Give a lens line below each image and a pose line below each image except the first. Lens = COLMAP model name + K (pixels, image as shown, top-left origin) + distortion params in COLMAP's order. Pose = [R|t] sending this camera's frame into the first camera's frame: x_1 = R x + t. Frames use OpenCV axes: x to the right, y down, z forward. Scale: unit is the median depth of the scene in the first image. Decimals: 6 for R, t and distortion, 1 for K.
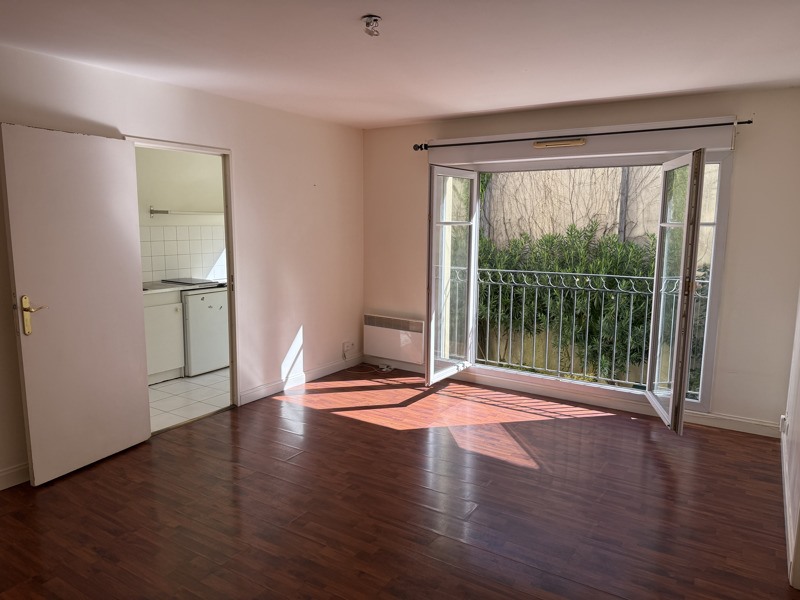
lens RADIAL K [[561.3, 0, 399.5], [0, 561.3, 301.4], [0, 0, 1]] dist [-0.008780, -0.001242]
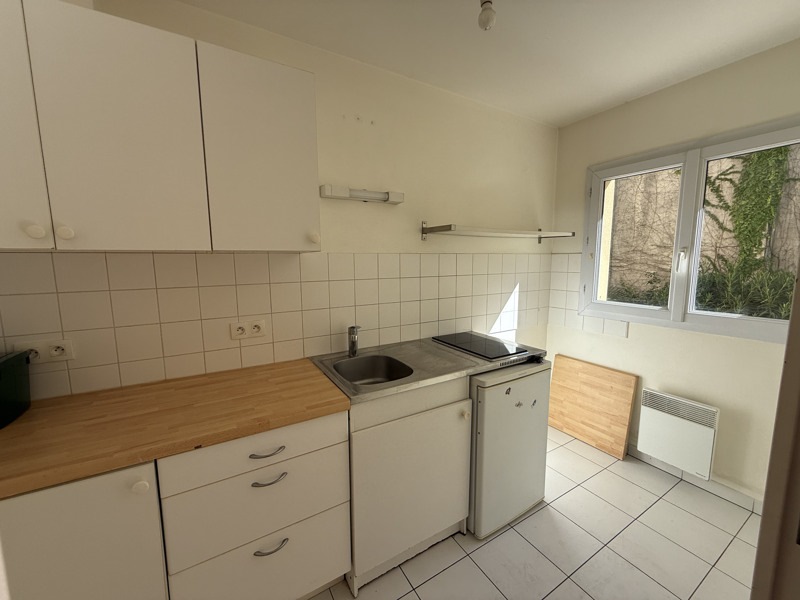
lens RADIAL K [[320.7, 0, 400.9], [0, 320.7, 298.3], [0, 0, 1]] dist [0.000384, 0.000062]
pose [[0.896433, 0.046776, -0.440703, -0.315512], [-0.053920, 0.998538, -0.003696, -0.084422], [0.439886, 0.027076, 0.897645, 0.693840]]
